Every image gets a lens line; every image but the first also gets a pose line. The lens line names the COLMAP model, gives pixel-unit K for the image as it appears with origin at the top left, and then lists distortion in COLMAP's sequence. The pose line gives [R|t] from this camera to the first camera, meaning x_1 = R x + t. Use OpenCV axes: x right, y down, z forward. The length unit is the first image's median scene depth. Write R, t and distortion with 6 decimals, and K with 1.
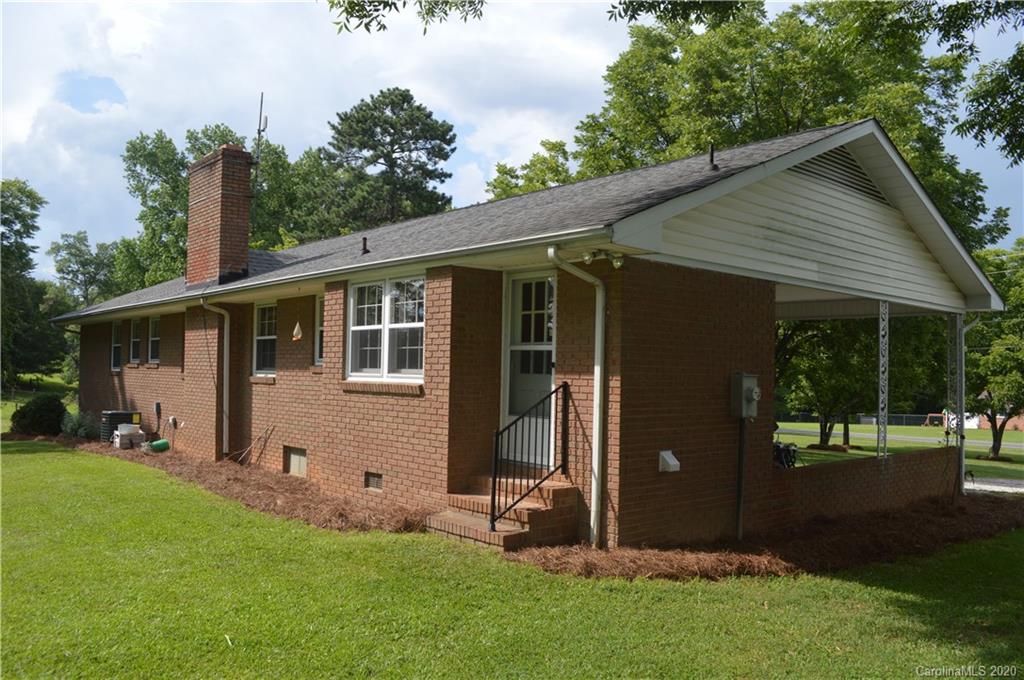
lens RADIAL K [[819.2, 0, 513.3], [0, 819.2, 343.2], [0, 0, 1]] dist [-0.071432, 0.011160]
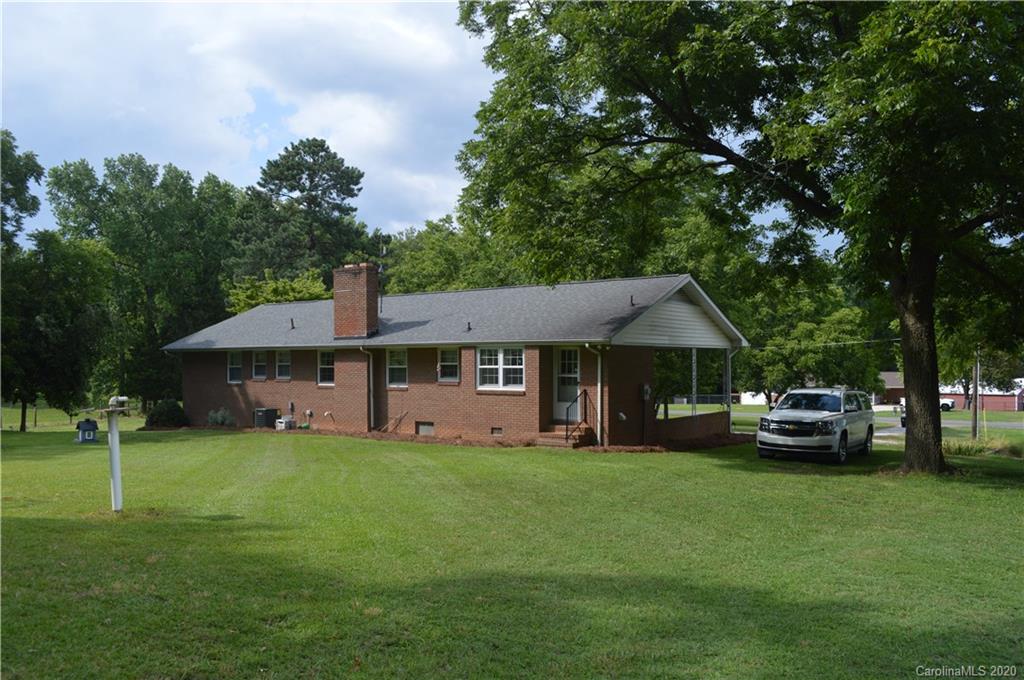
lens RADIAL K [[819.2, 0, 511.0], [0, 819.2, 344.1], [0, 0, 1]] dist [-0.071432, 0.011160]
pose [[0.977354, -0.016979, 0.210930, -0.594092], [0.013746, 0.999765, 0.016783, -0.119356], [-0.211165, -0.013503, 0.977357, -1.275404]]
